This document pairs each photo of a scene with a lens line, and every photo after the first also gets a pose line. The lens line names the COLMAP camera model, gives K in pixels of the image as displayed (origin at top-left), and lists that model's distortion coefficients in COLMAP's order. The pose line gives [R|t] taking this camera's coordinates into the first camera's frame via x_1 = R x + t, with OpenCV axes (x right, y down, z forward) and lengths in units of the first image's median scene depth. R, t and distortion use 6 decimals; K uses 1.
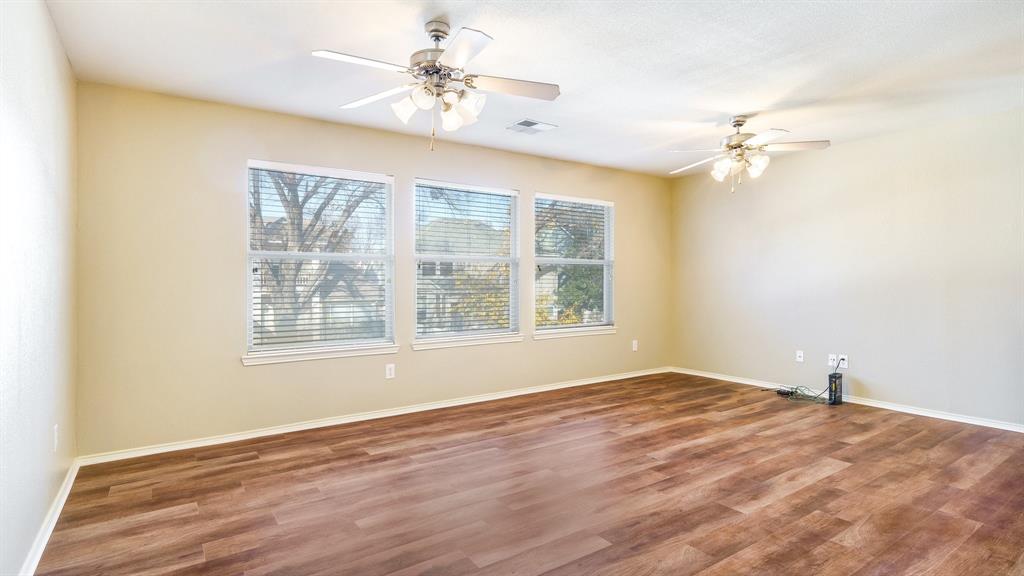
lens RADIAL K [[505.5, 0, 498.4], [0, 505.5, 281.4], [0, 0, 1]] dist [0.003715, -0.000201]
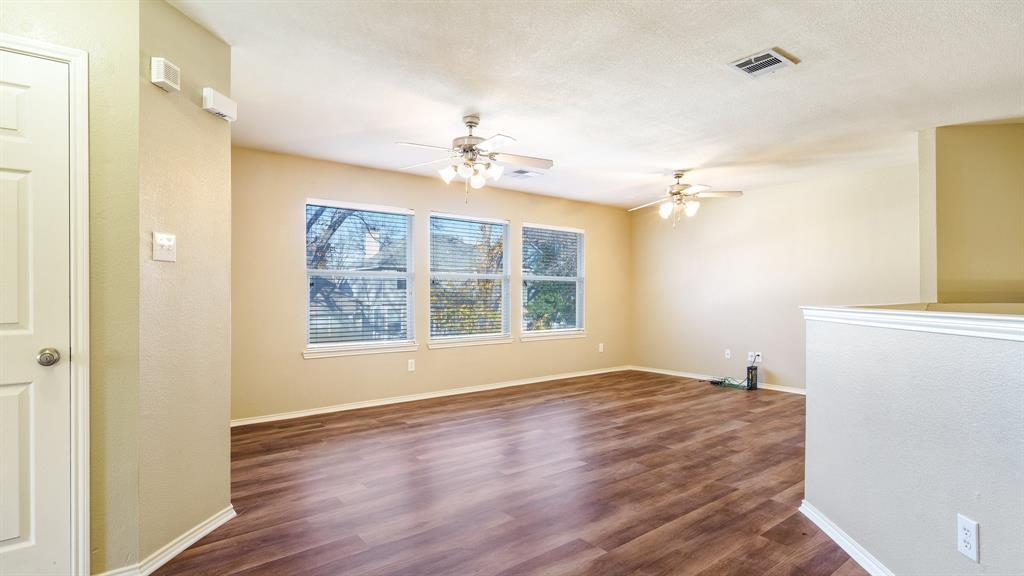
lens RADIAL K [[488.7, 0, 520.8], [0, 488.7, 295.1], [0, 0, 1]] dist [0.000913, 0.000052]
pose [[0.994679, 0.003358, 0.102969, -0.077971], [-0.003408, 0.999994, 0.000316, 0.002219], [-0.102967, -0.000666, 0.994685, -0.267794]]
